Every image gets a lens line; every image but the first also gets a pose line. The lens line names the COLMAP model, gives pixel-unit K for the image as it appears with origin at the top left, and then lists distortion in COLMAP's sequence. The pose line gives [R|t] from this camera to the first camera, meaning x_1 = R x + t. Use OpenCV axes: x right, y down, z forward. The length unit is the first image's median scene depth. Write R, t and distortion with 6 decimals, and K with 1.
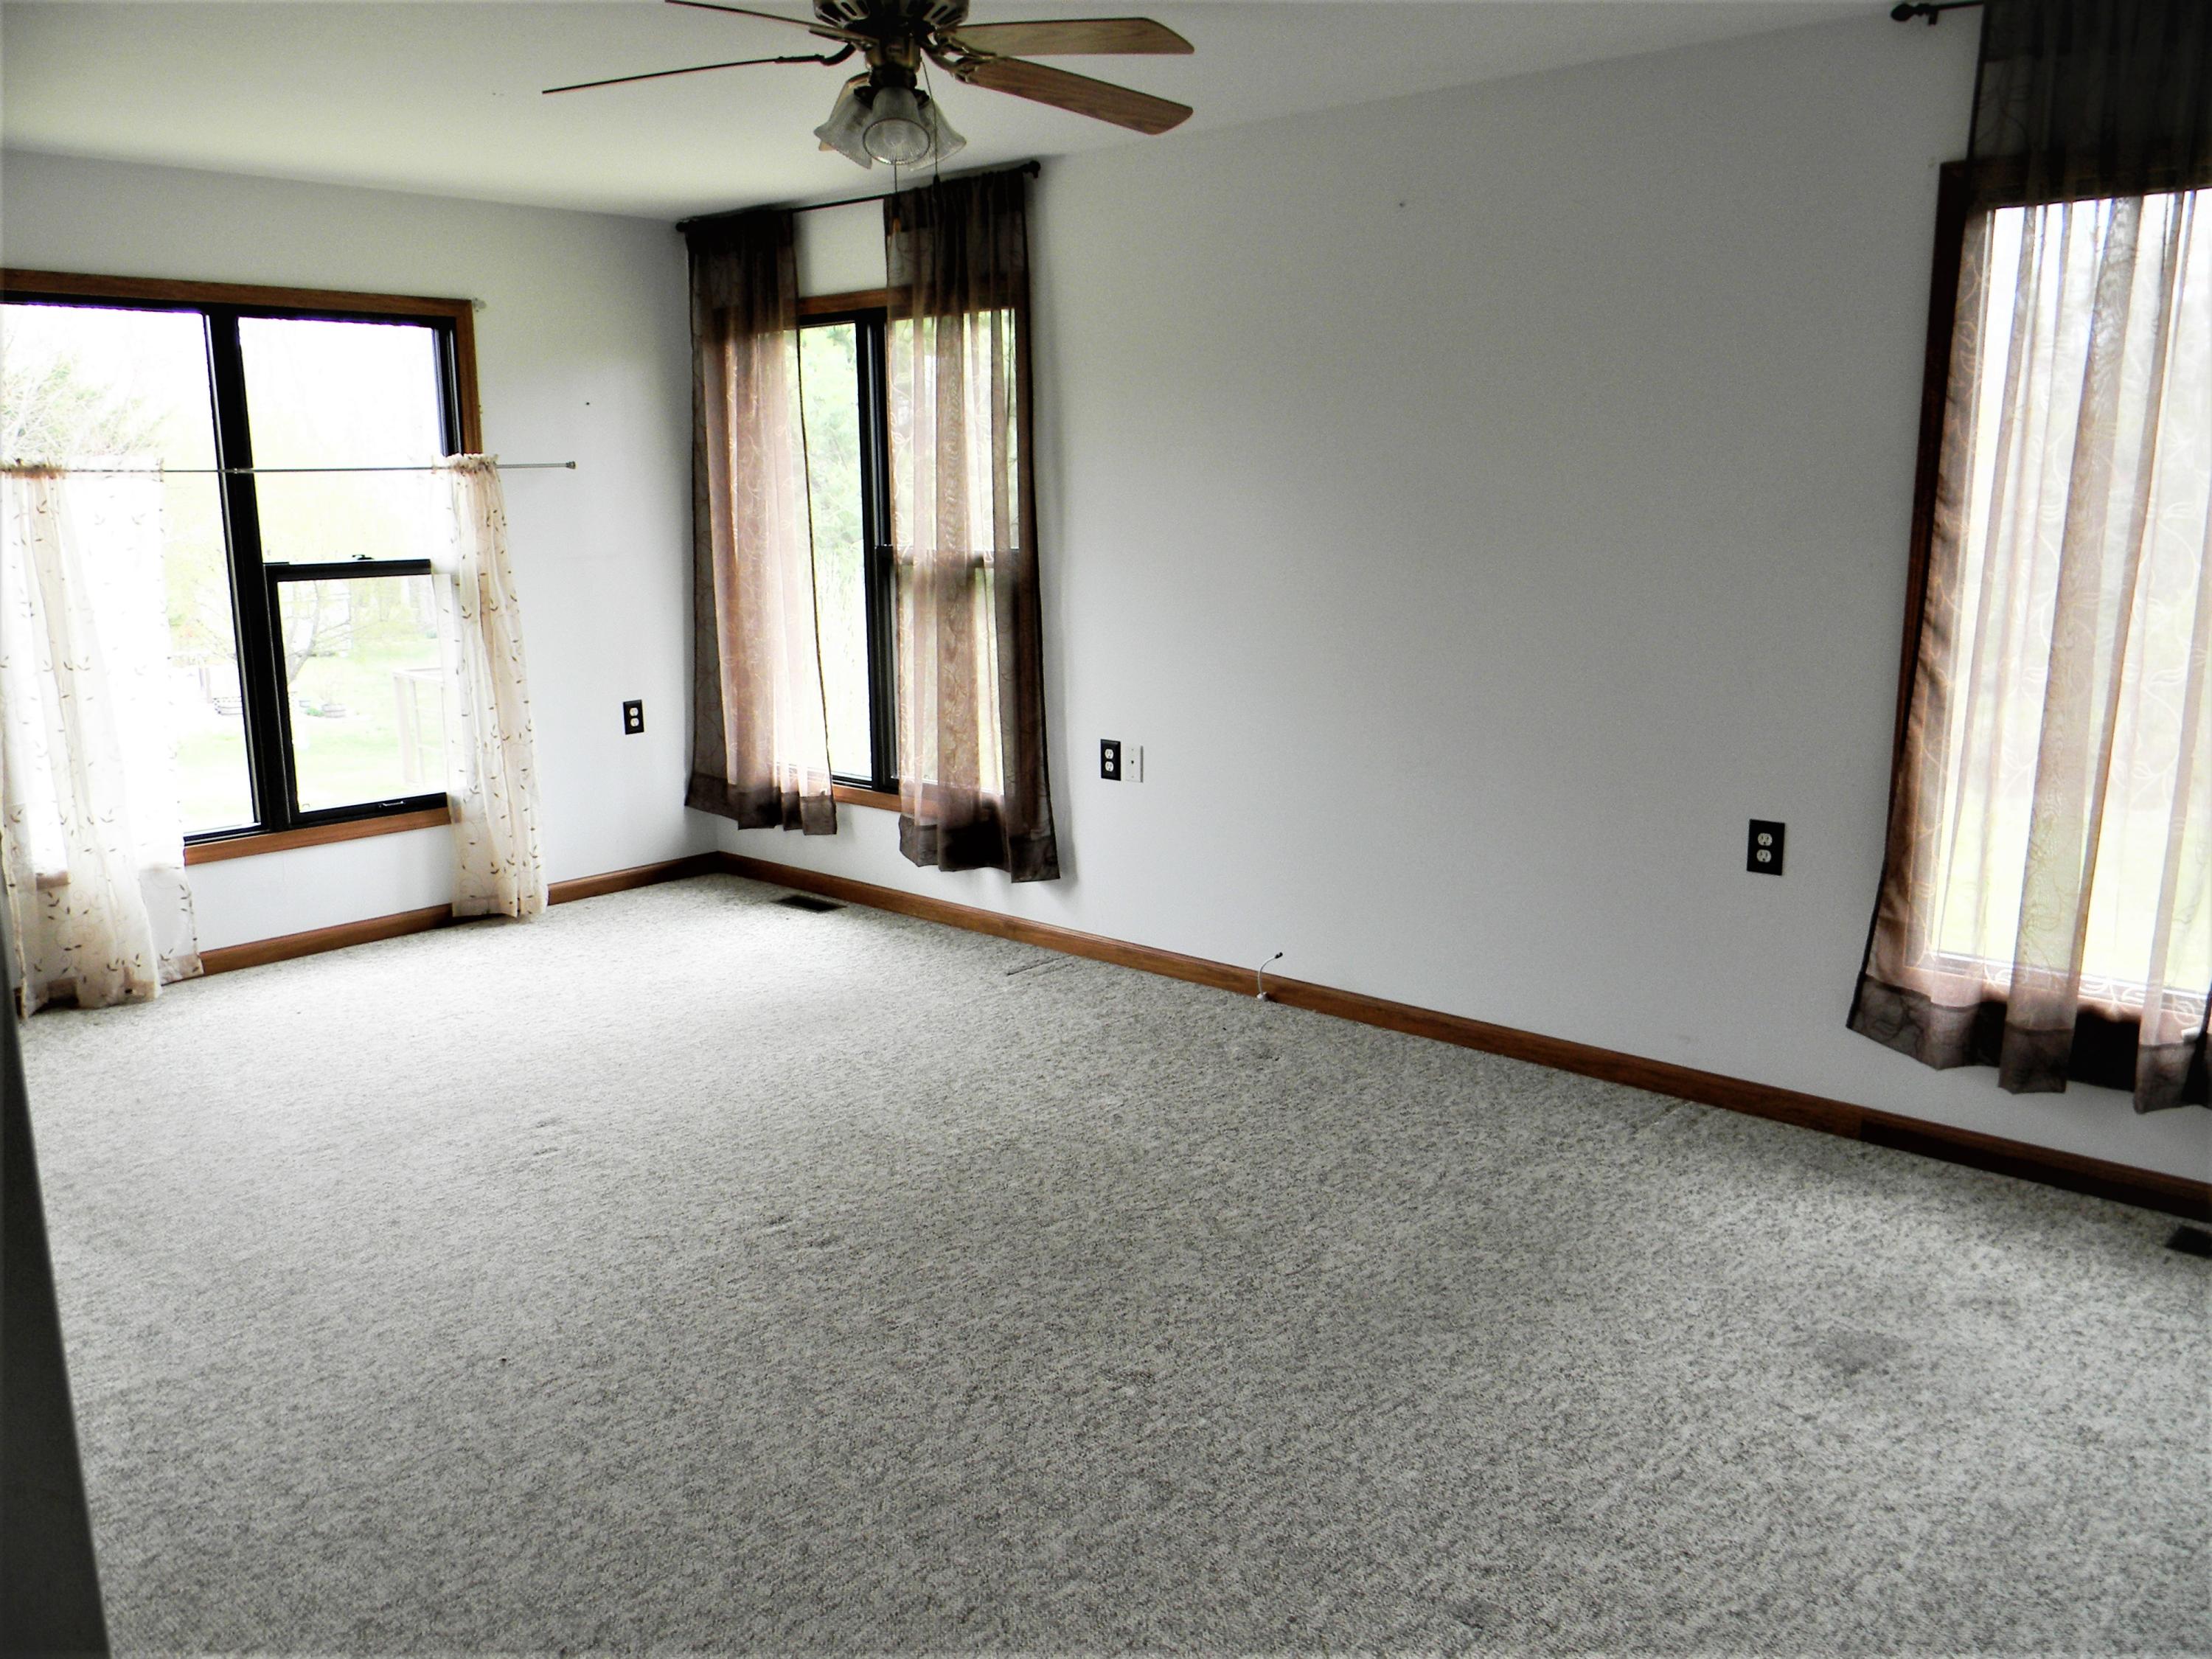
lens RADIAL K [[1759.2, 0, 1090.7], [0, 1759.2, 826.1], [0, 0, 1]] dist [0.007434, -0.022407]
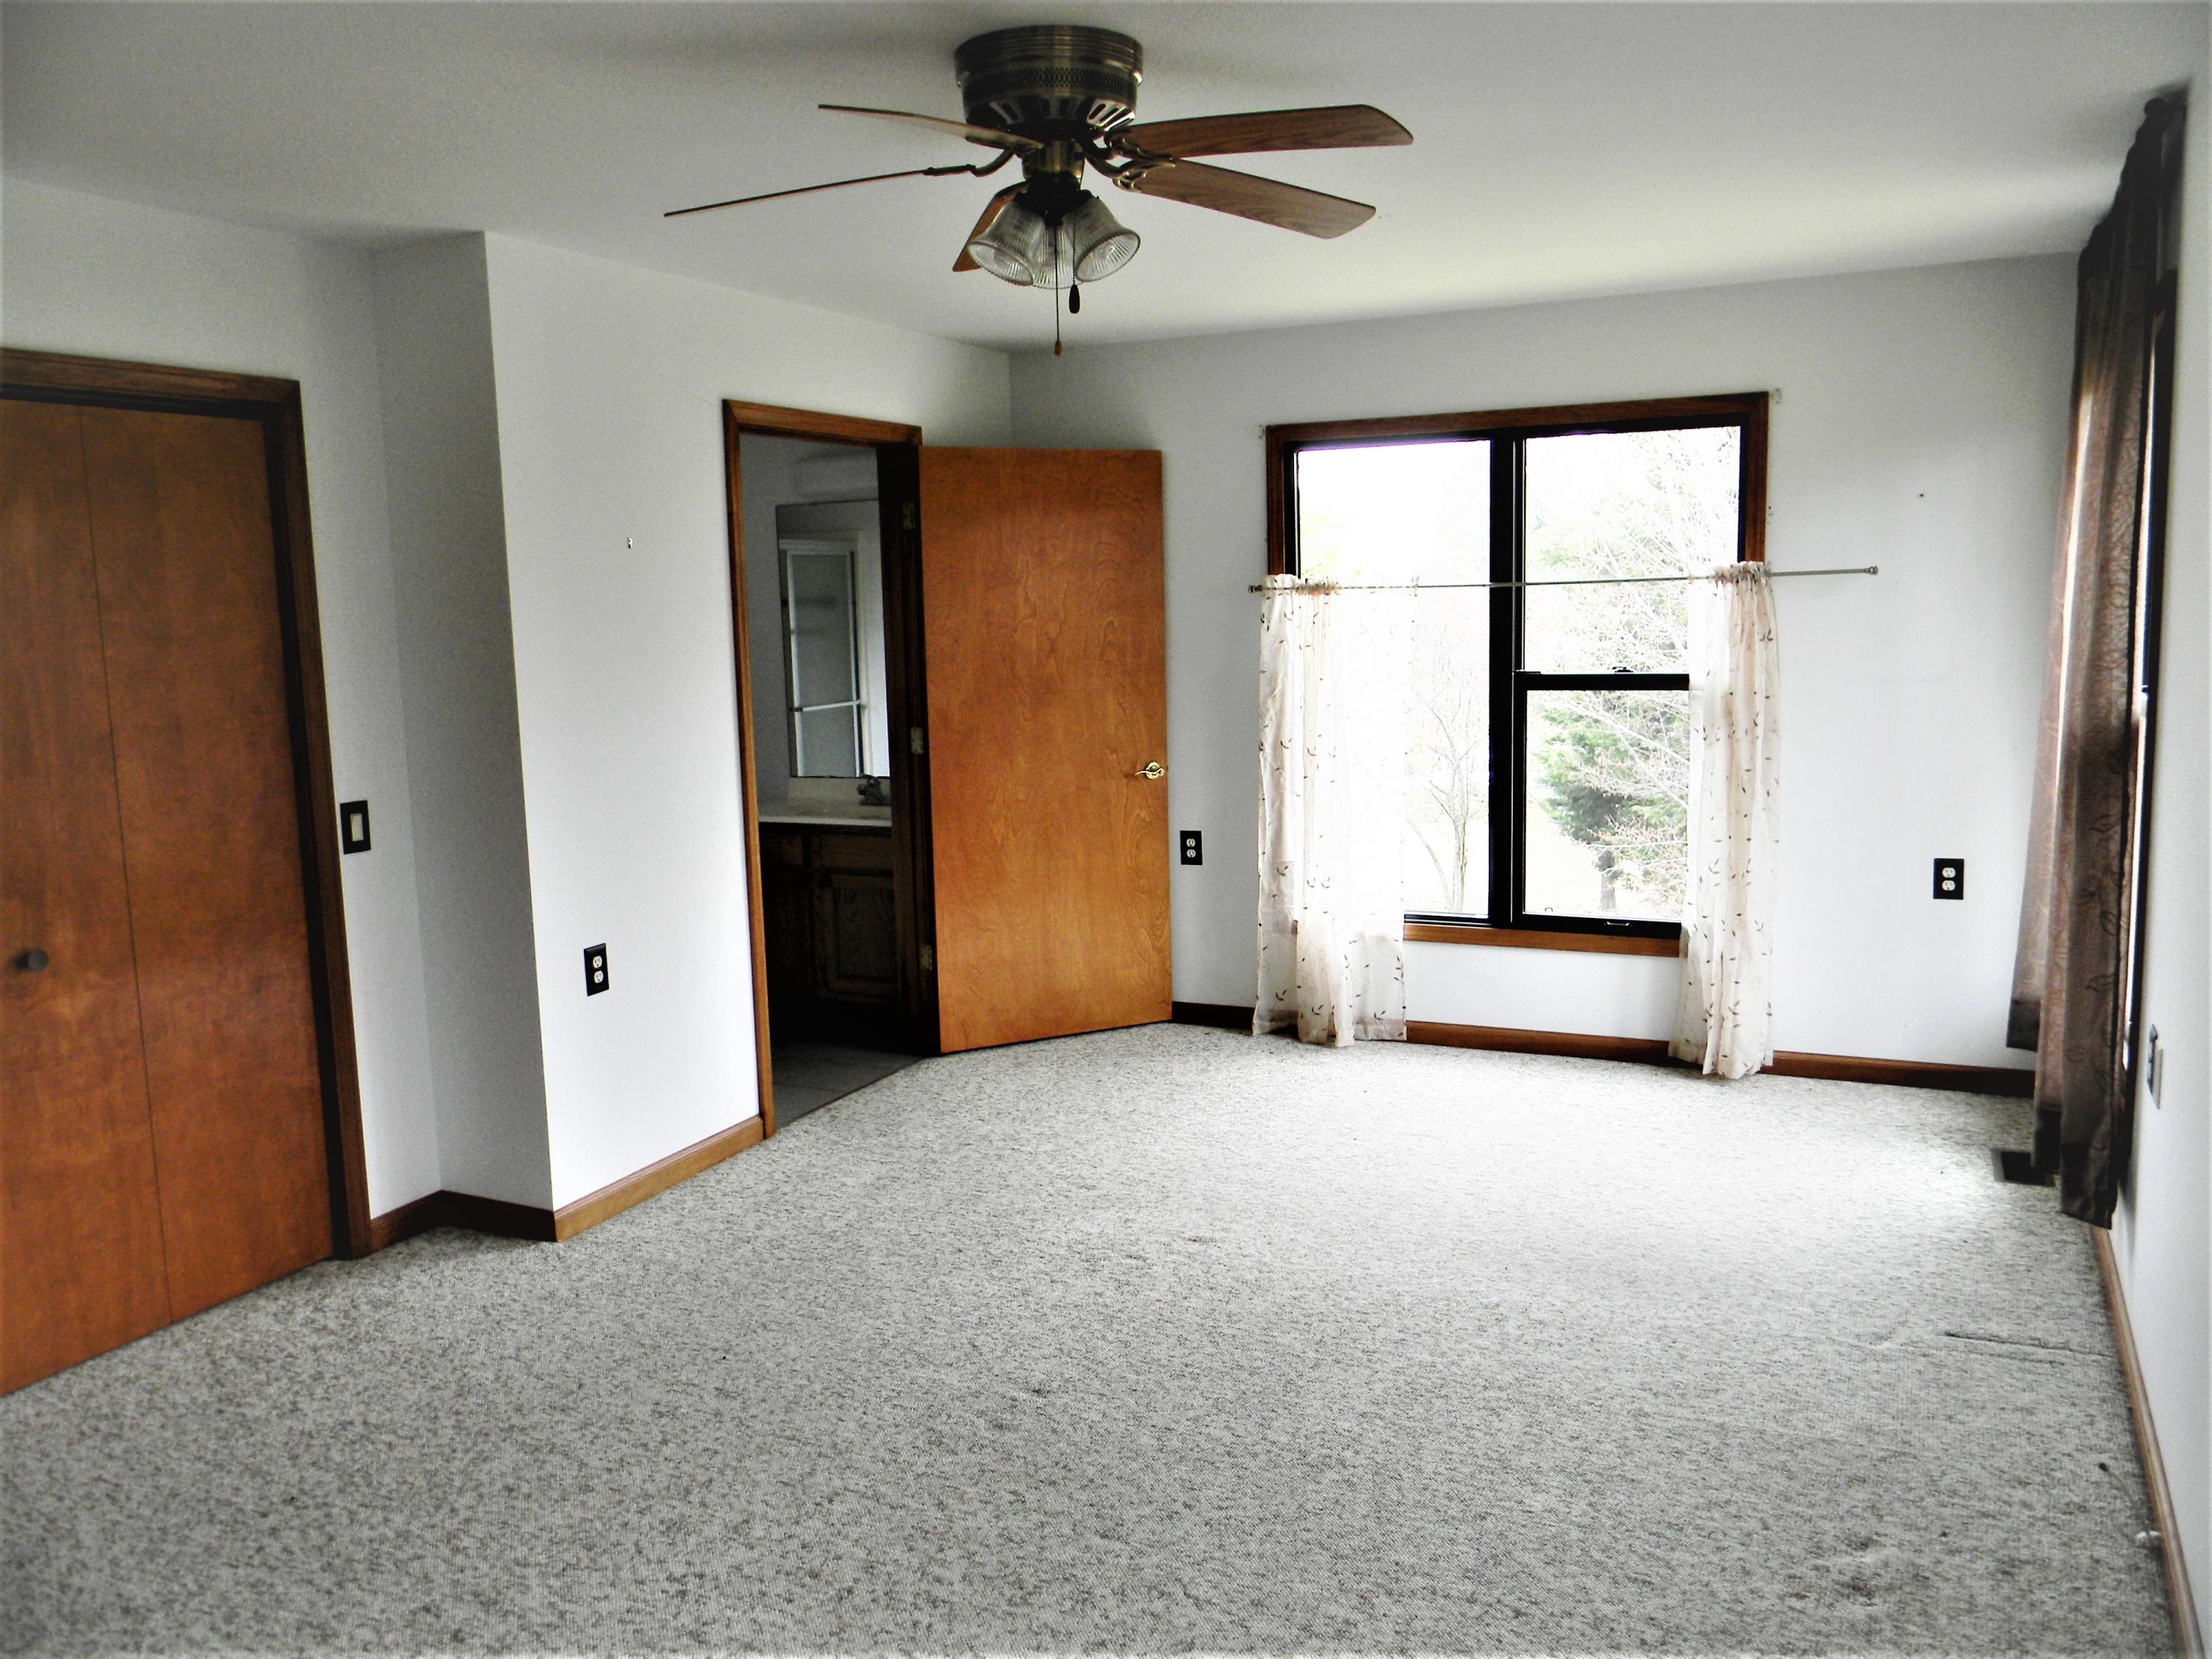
lens RADIAL K [[1759.2, 0, 1090.7], [0, 1759.2, 826.1], [0, 0, 1]] dist [0.007434, -0.022407]
pose [[0.294233, 0.129637, -0.946901, 0.460820], [-0.163168, 0.983026, 0.083881, -0.107447], [0.941702, 0.129823, 0.310391, 0.457514]]
